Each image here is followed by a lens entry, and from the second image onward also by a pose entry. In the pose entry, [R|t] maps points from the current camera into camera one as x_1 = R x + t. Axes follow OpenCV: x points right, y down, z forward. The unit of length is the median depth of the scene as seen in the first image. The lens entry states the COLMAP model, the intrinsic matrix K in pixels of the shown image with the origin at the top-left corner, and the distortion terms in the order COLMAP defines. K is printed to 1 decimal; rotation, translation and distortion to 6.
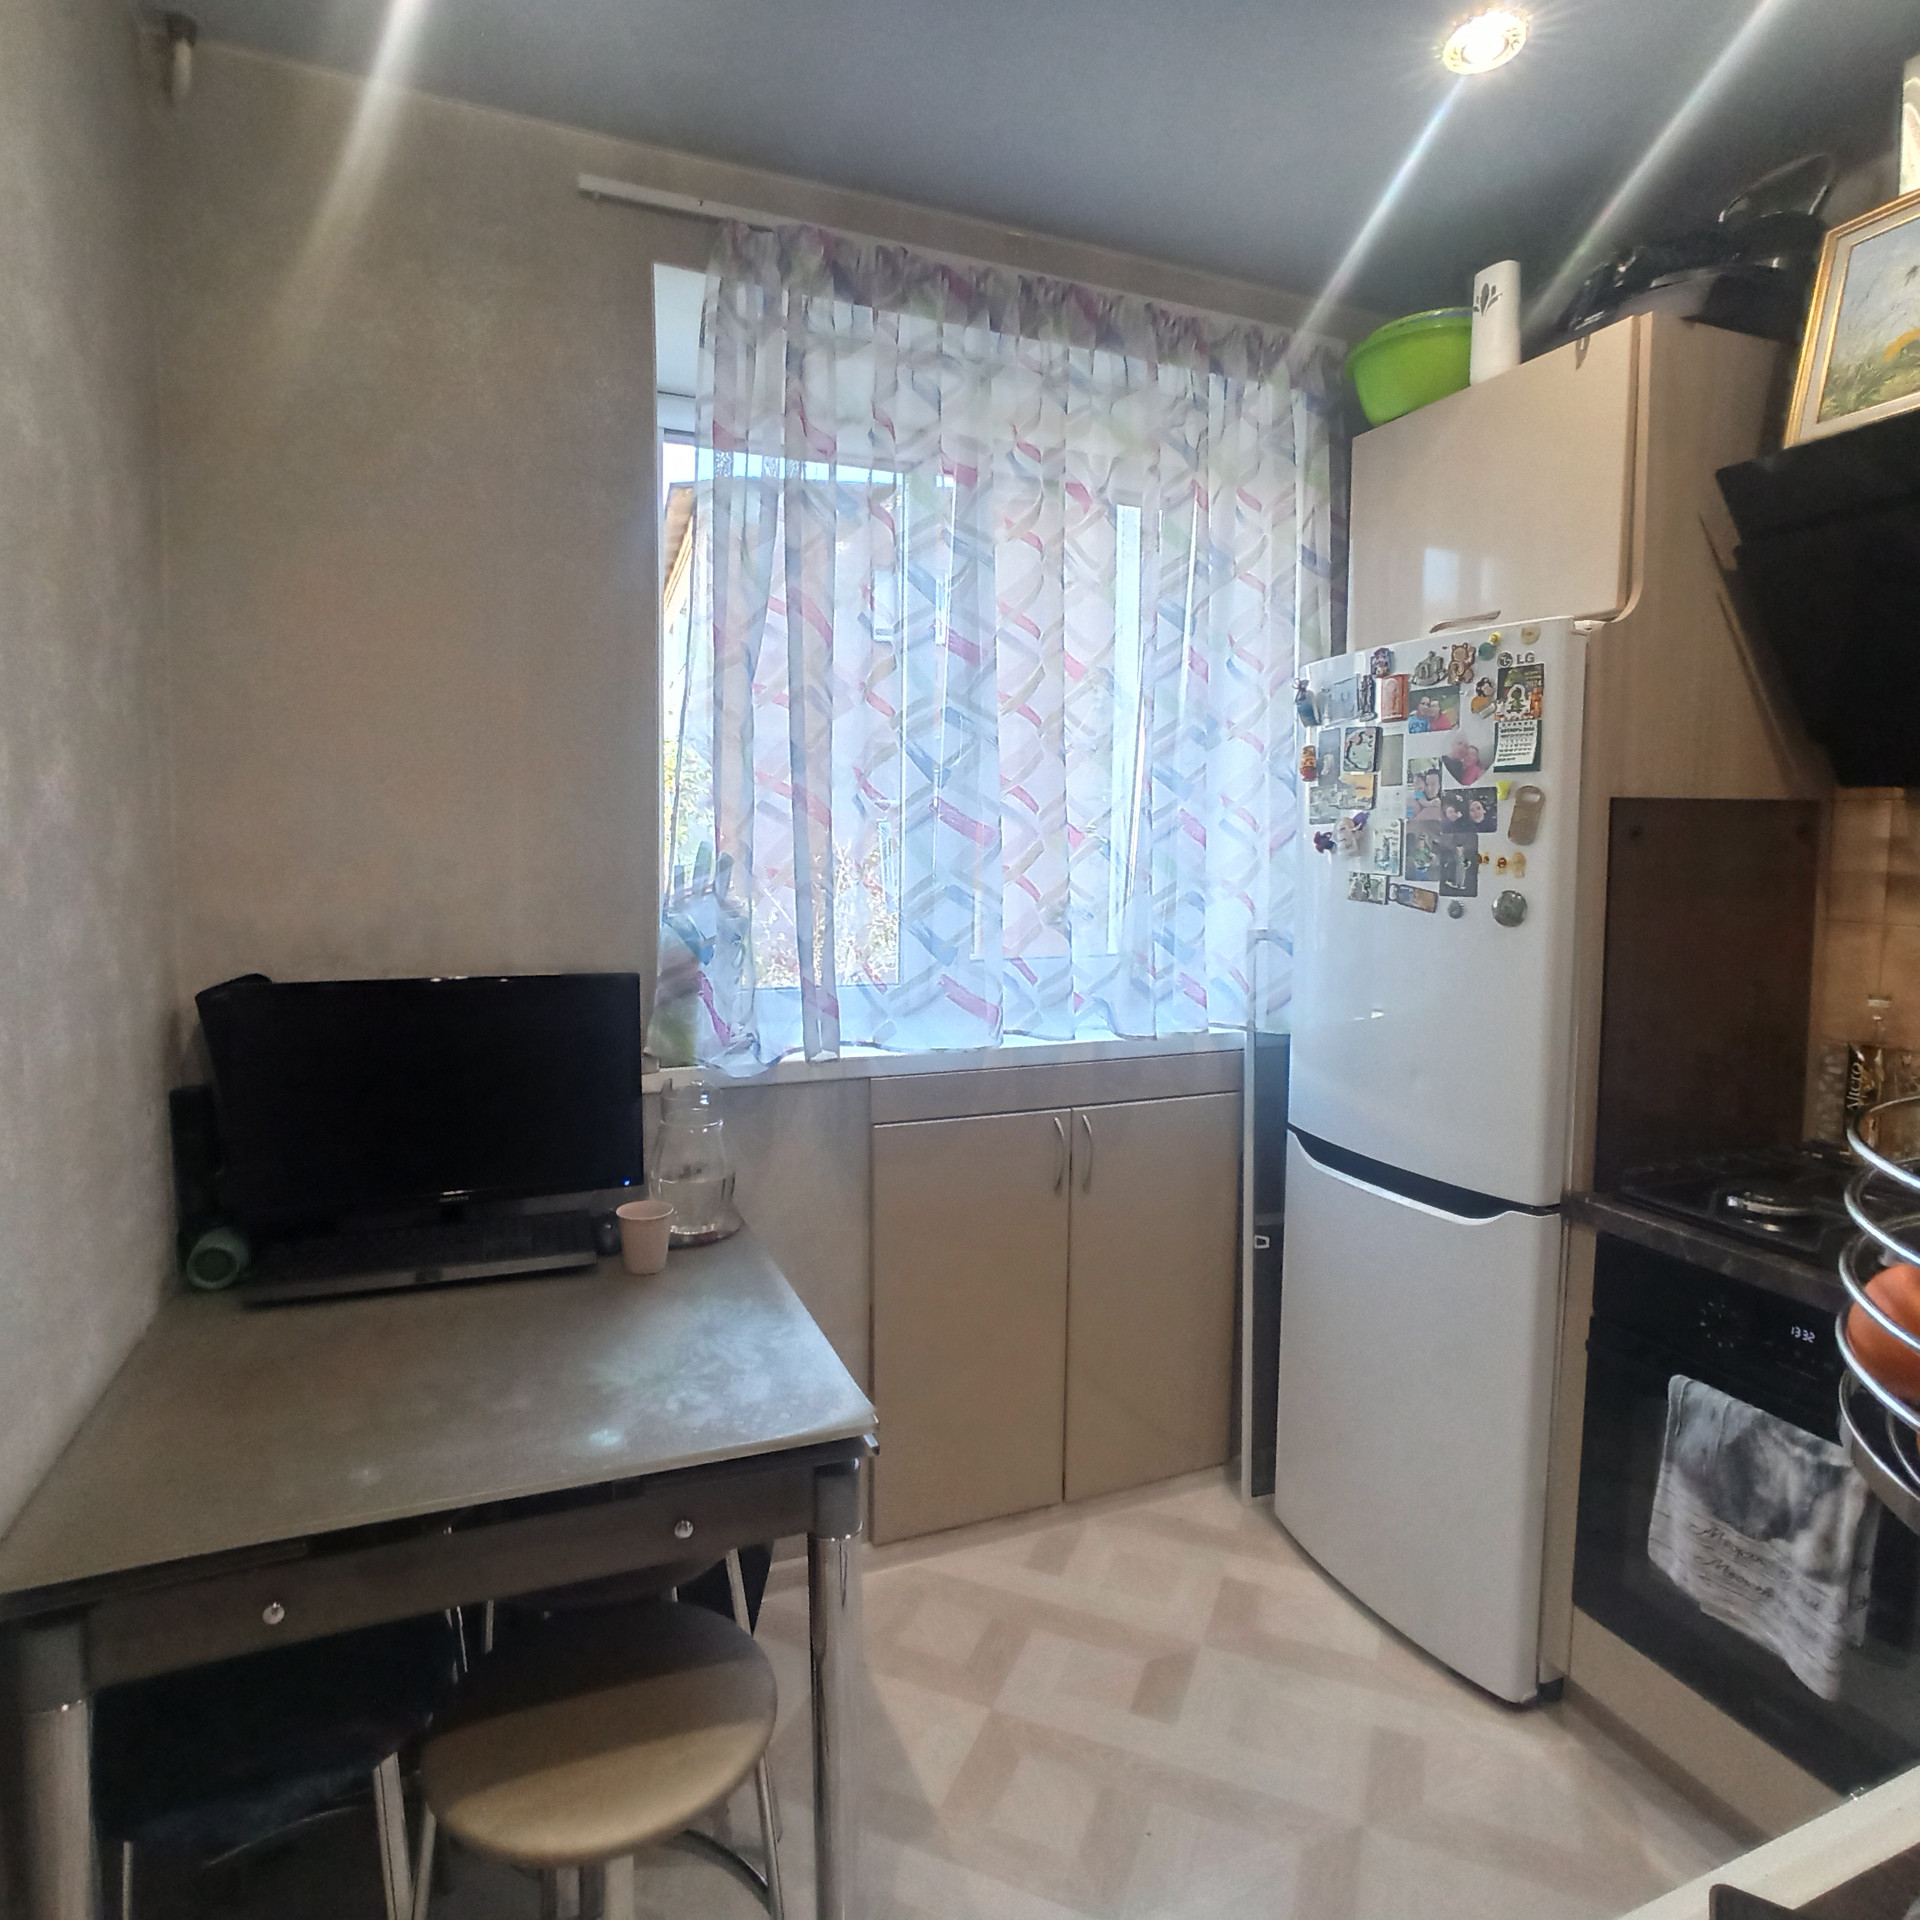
lens RADIAL K [[1169.0, 0, 957.0], [0, 1169.0, 933.7], [0, 0, 1]] dist [-0.062759, 0.048280]
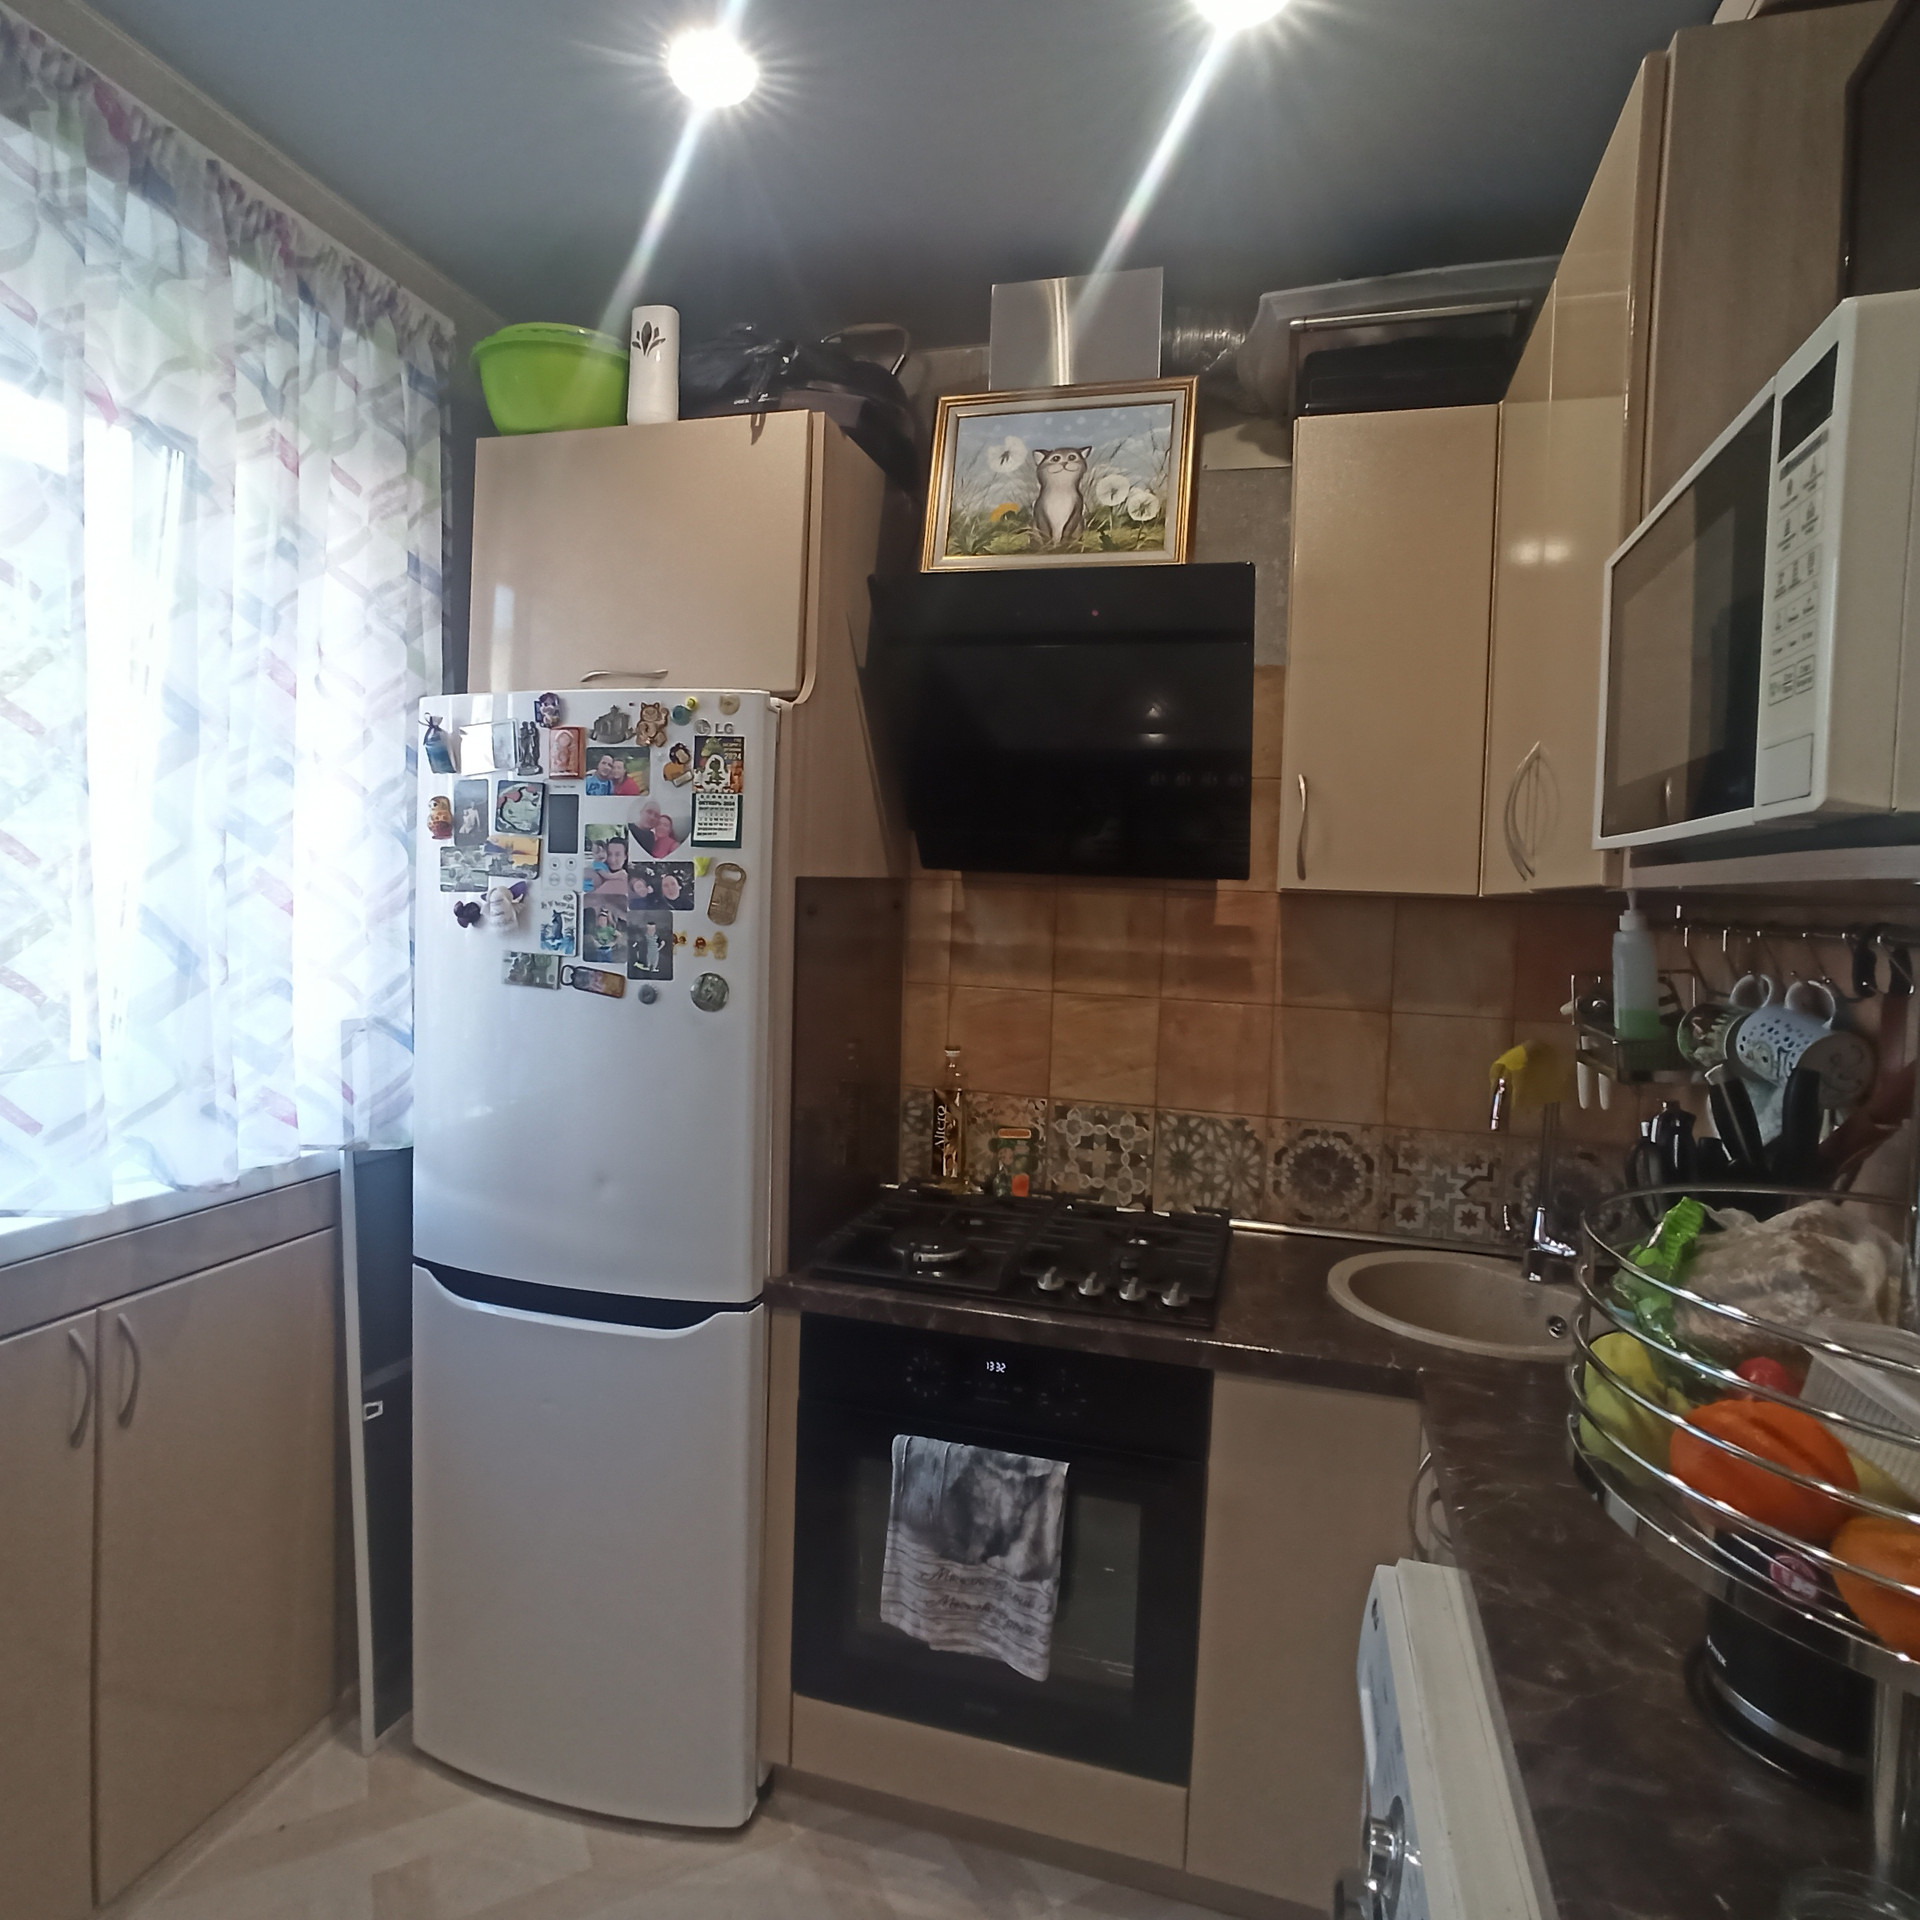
lens RADIAL K [[1169.0, 0, 957.0], [0, 1169.0, 933.7], [0, 0, 1]] dist [-0.062759, 0.048280]
pose [[0.620983, -0.016217, 0.783657, -0.132616], [0.036760, 0.999288, -0.008451, -0.051904], [-0.782962, 0.034055, 0.621137, 0.245034]]
